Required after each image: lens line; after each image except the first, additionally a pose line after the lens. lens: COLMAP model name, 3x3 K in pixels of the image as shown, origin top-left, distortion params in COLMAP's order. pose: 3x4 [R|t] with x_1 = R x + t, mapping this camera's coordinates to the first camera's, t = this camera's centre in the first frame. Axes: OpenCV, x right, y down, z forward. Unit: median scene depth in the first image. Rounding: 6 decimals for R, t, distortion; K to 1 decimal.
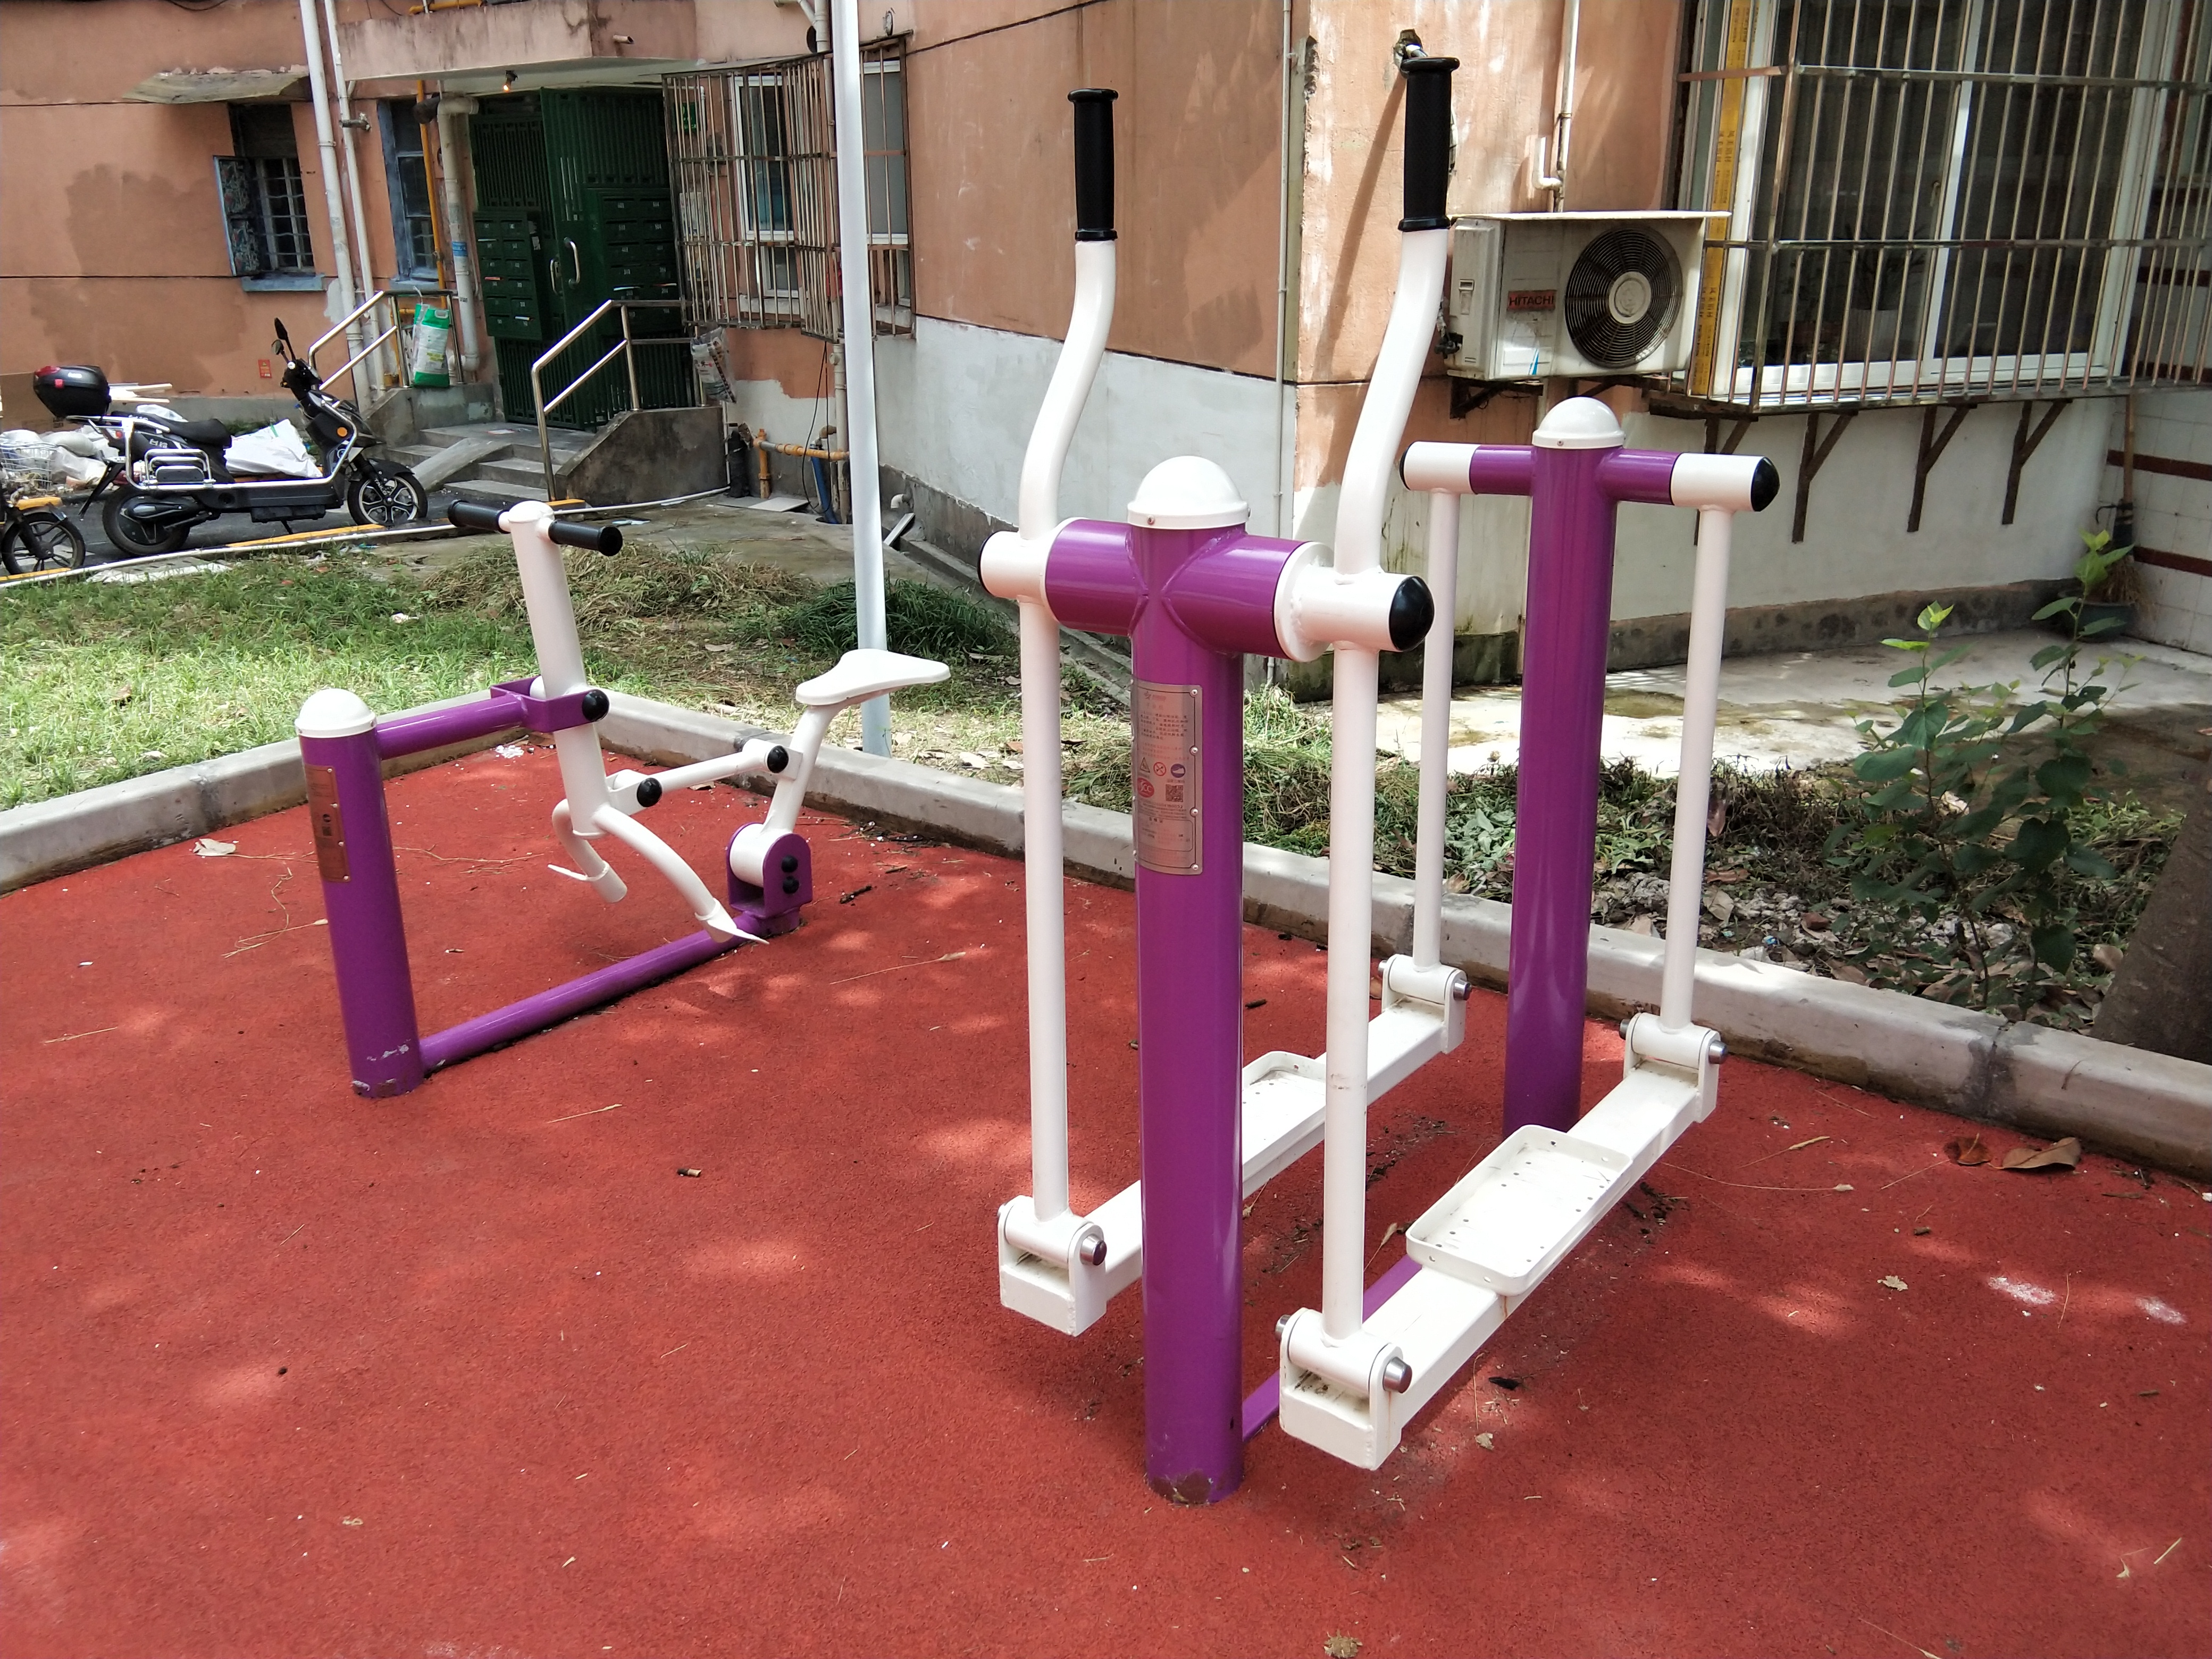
lens RADIAL K [[1777.8, 0, 1105.2], [0, 1777.8, 805.3], [0, 0, 1]] dist [0.115964, -0.212085]
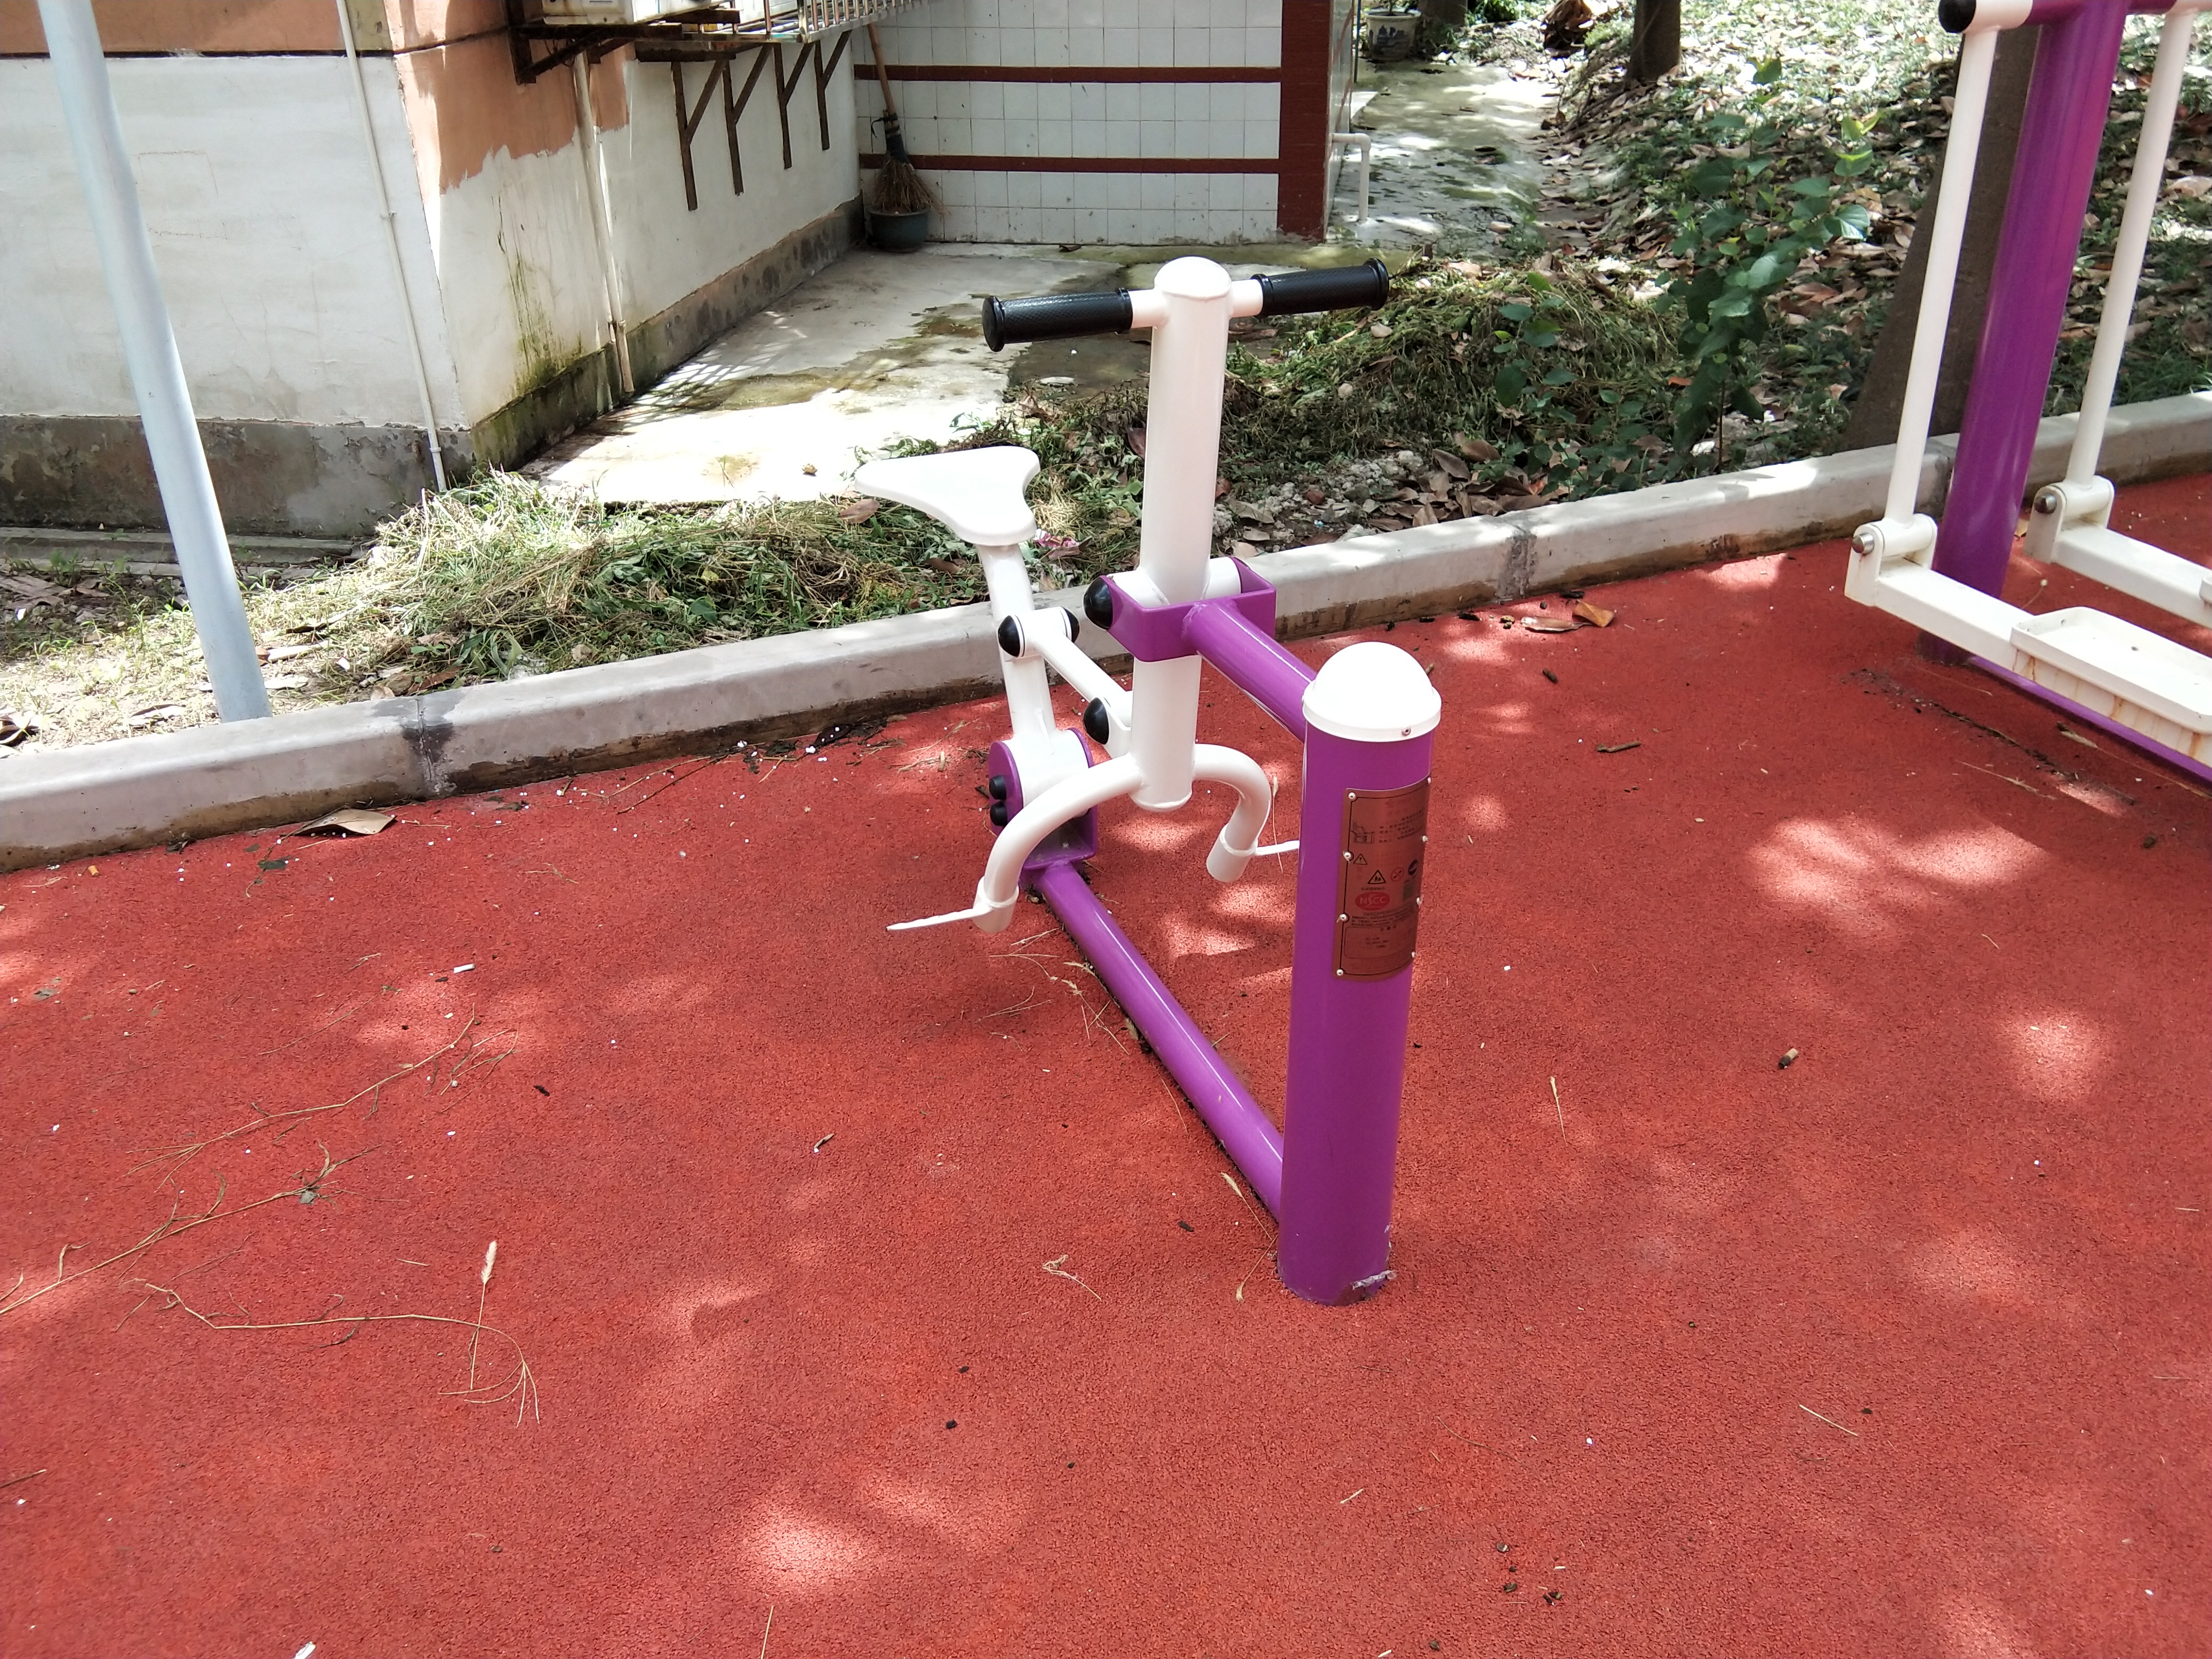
lens RADIAL K [[1777.8, 0, 1105.2], [0, 1777.8, 805.3], [0, 0, 1]] dist [0.115964, -0.212085]
pose [[0.508084, -0.409875, 0.757531, -0.405406], [0.283778, 0.910067, 0.302074, -0.093100], [-0.813216, 0.061492, 0.578704, 0.345772]]
